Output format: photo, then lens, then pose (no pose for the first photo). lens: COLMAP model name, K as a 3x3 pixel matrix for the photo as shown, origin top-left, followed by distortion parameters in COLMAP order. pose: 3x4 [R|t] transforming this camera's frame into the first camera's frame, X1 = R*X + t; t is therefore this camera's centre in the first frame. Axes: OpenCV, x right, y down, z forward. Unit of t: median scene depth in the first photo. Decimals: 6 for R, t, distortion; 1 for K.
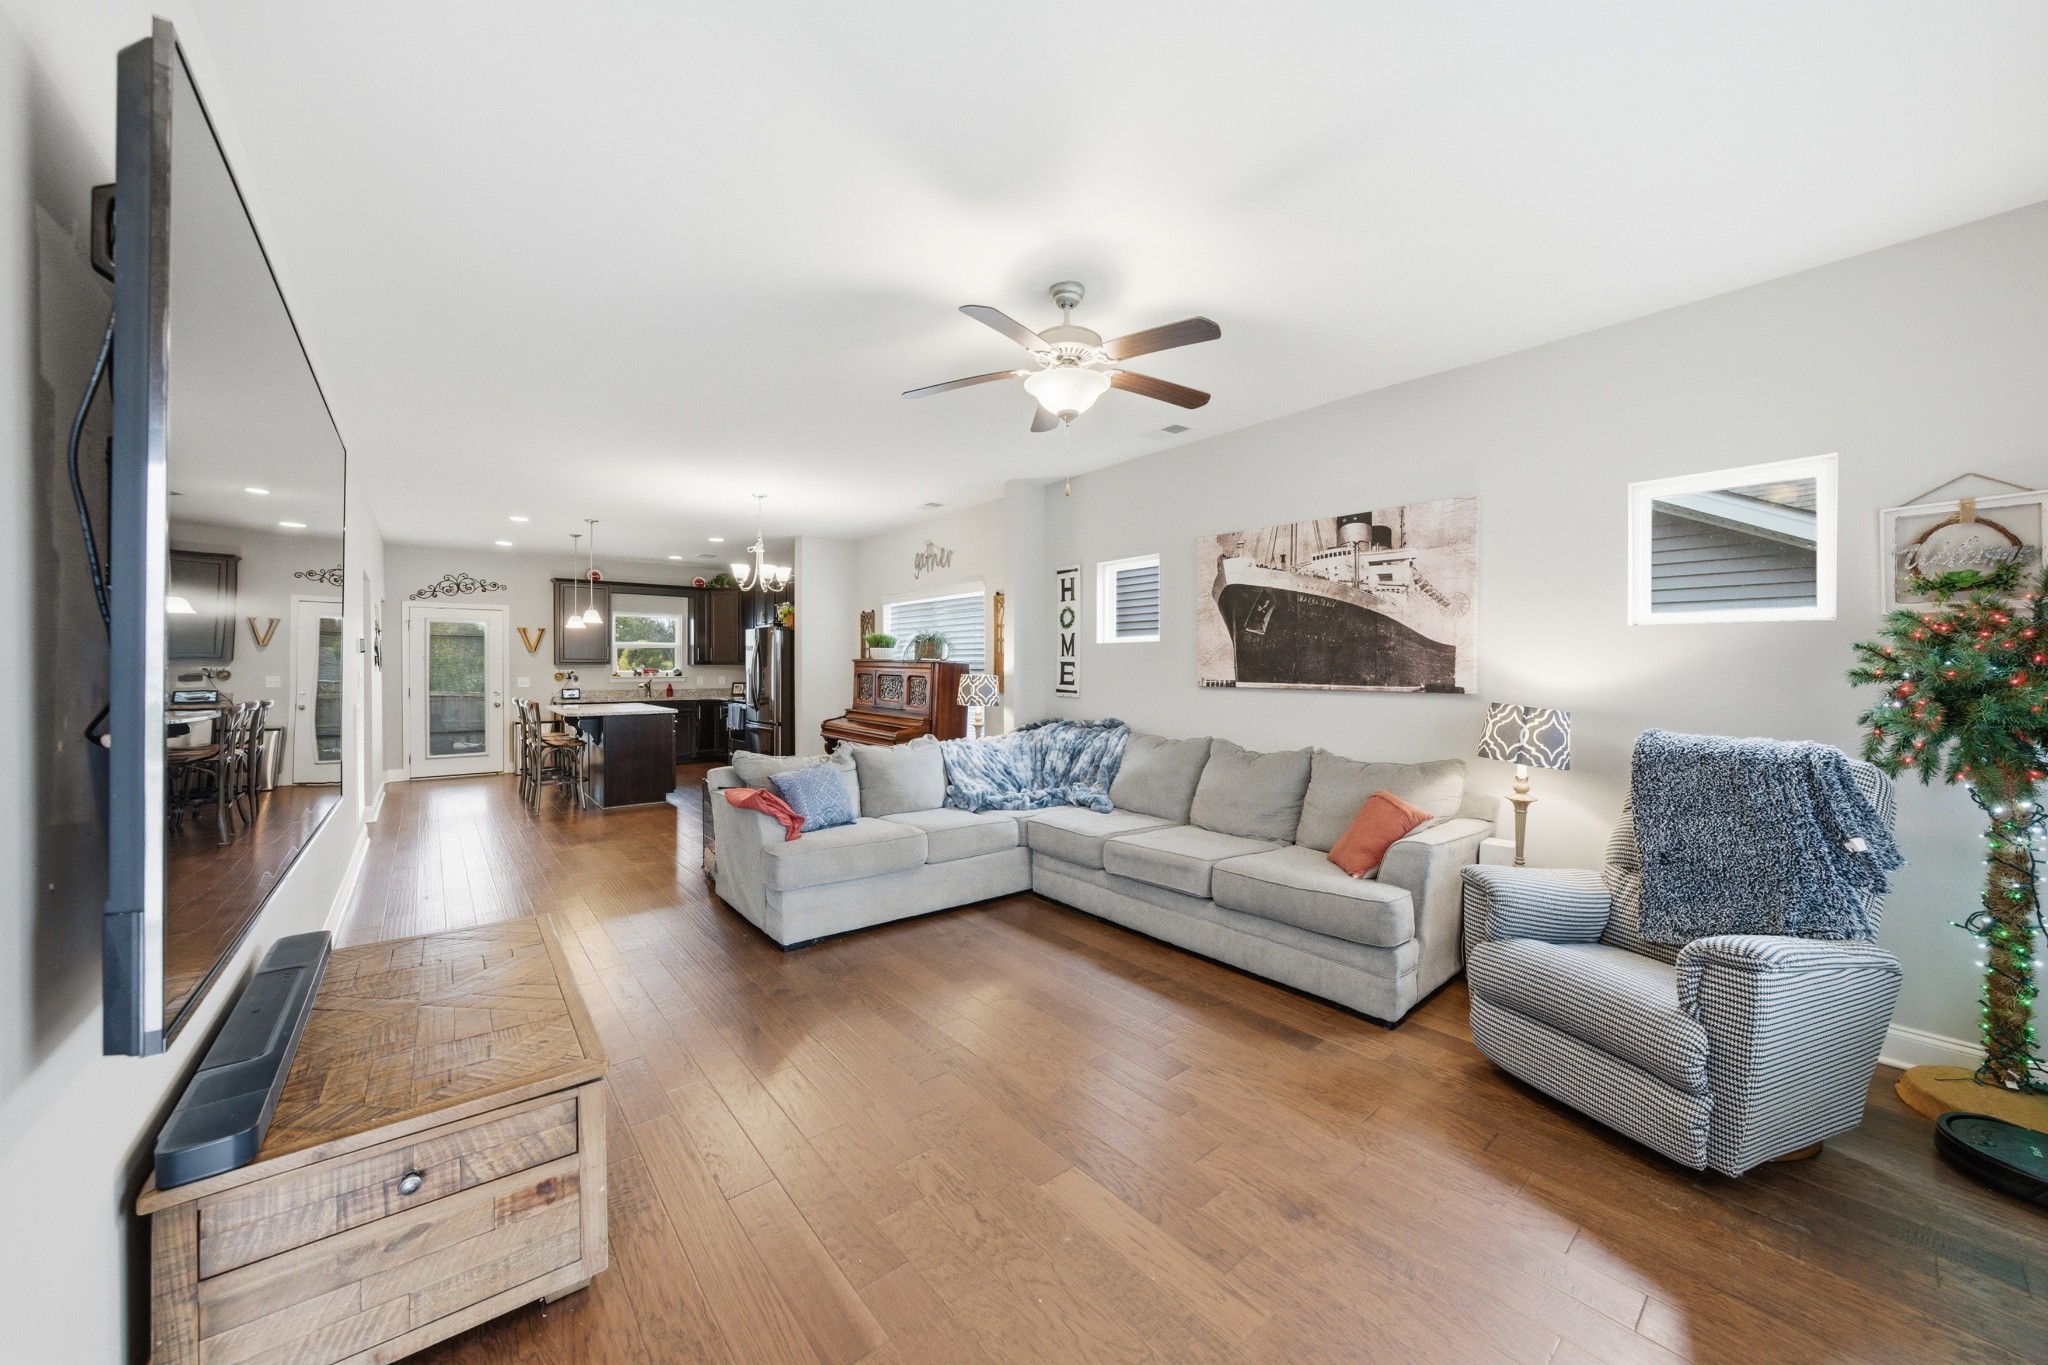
lens RADIAL K [[743.5, 0, 1040.7], [0, 743.5, 667.5], [0, 0, 1]] dist [-0.000032, 0.000034]
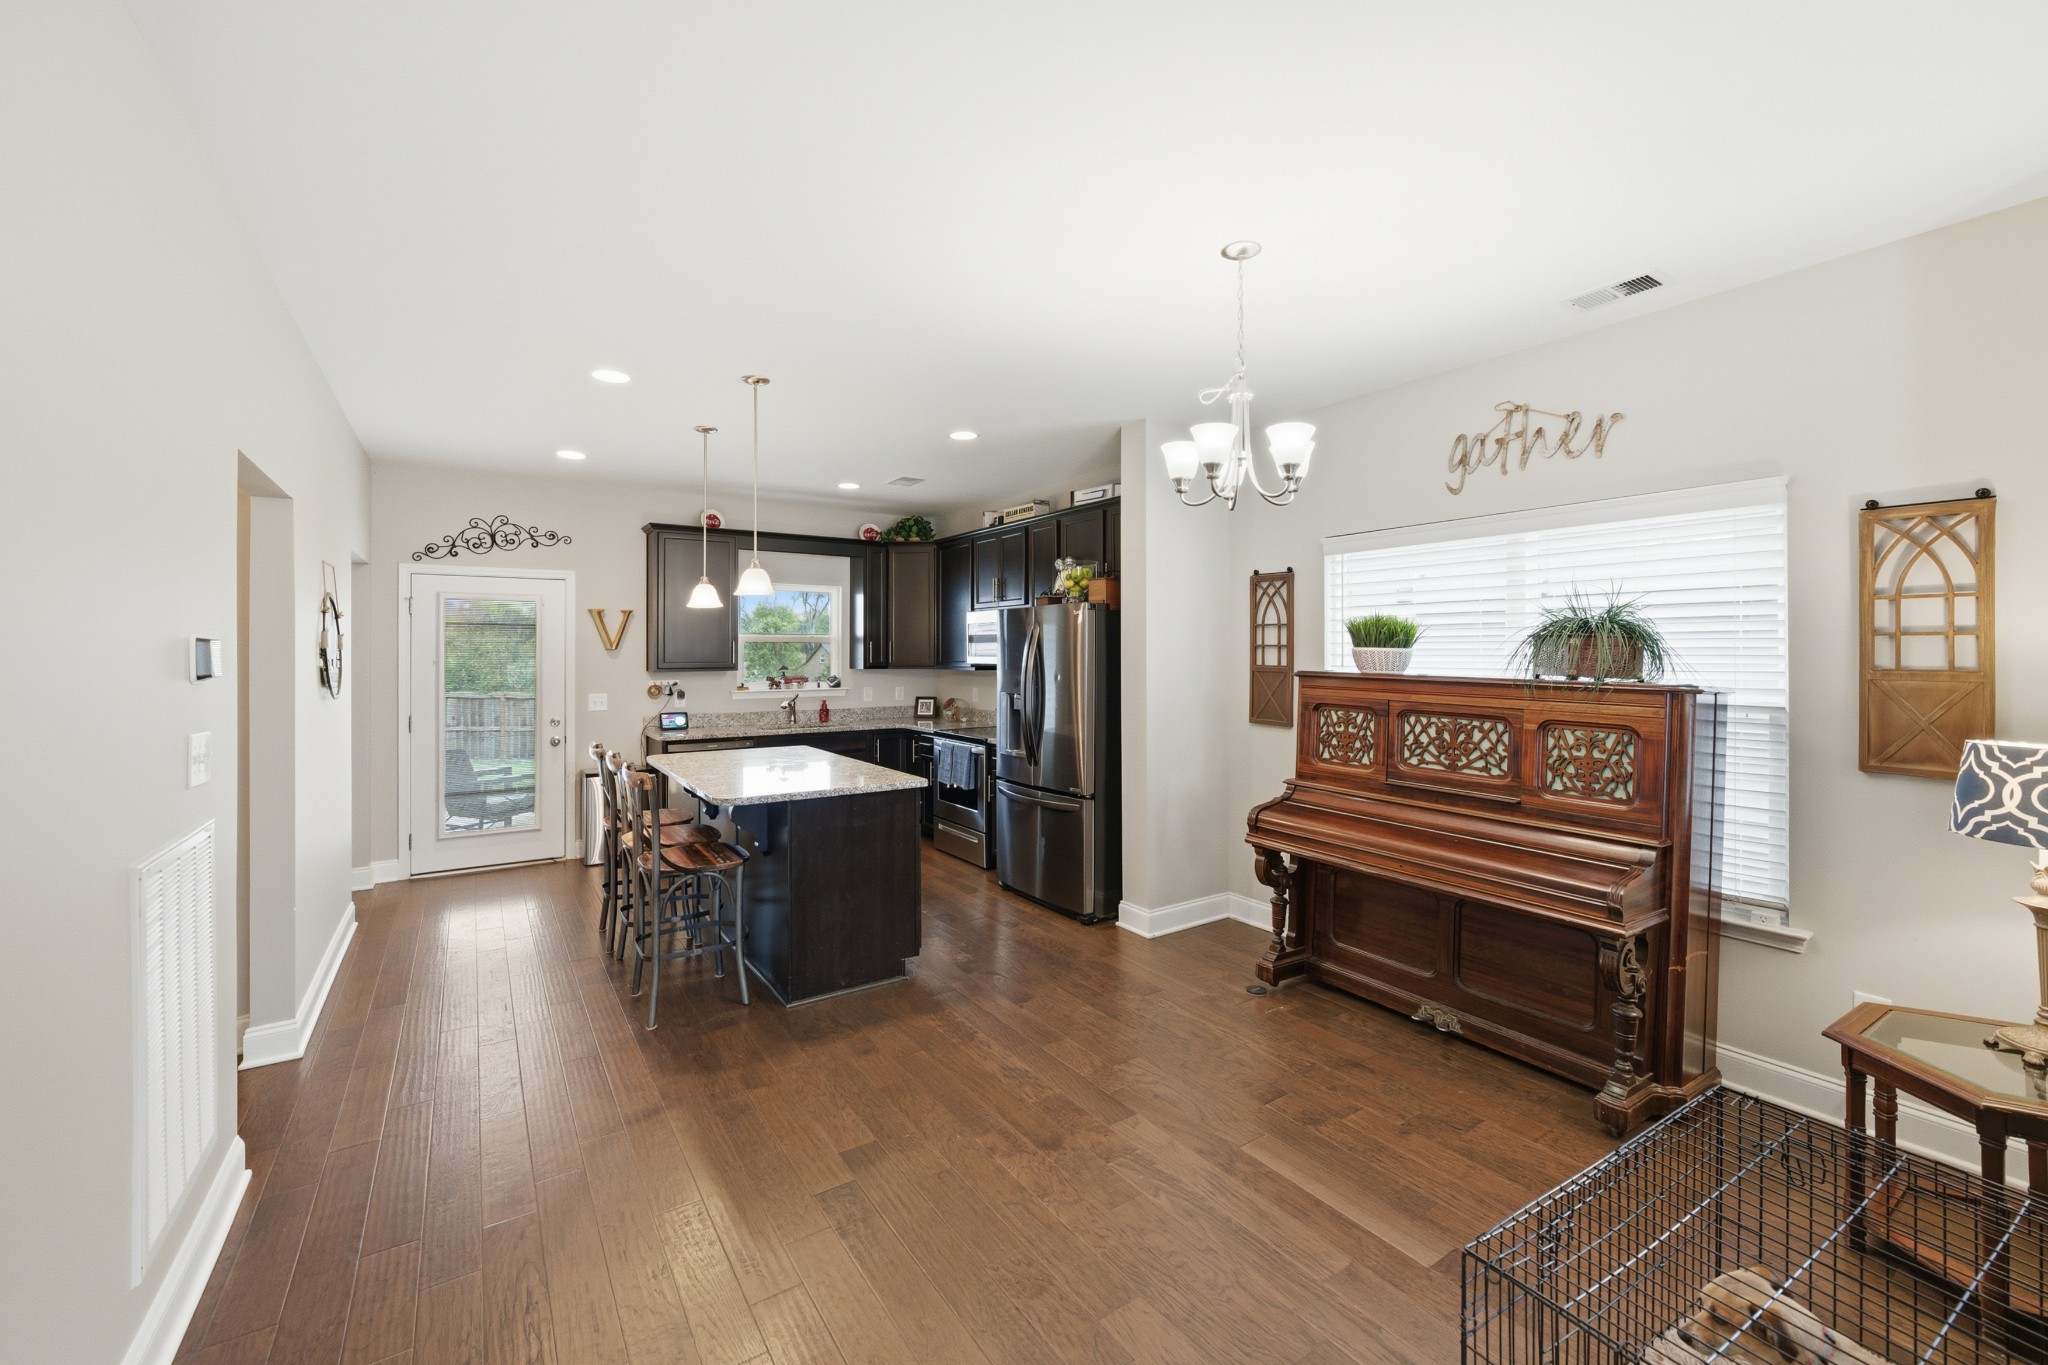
lens RADIAL K [[792.8, 0, 1029.4], [0, 792.8, 638.1], [0, 0, 1]] dist [-0.000385, 0.000007]
pose [[0.996886, -0.004090, -0.078756, -0.394747], [0.002838, 0.999868, -0.015993, -0.025212], [0.078811, 0.015720, 0.996766, 0.518777]]
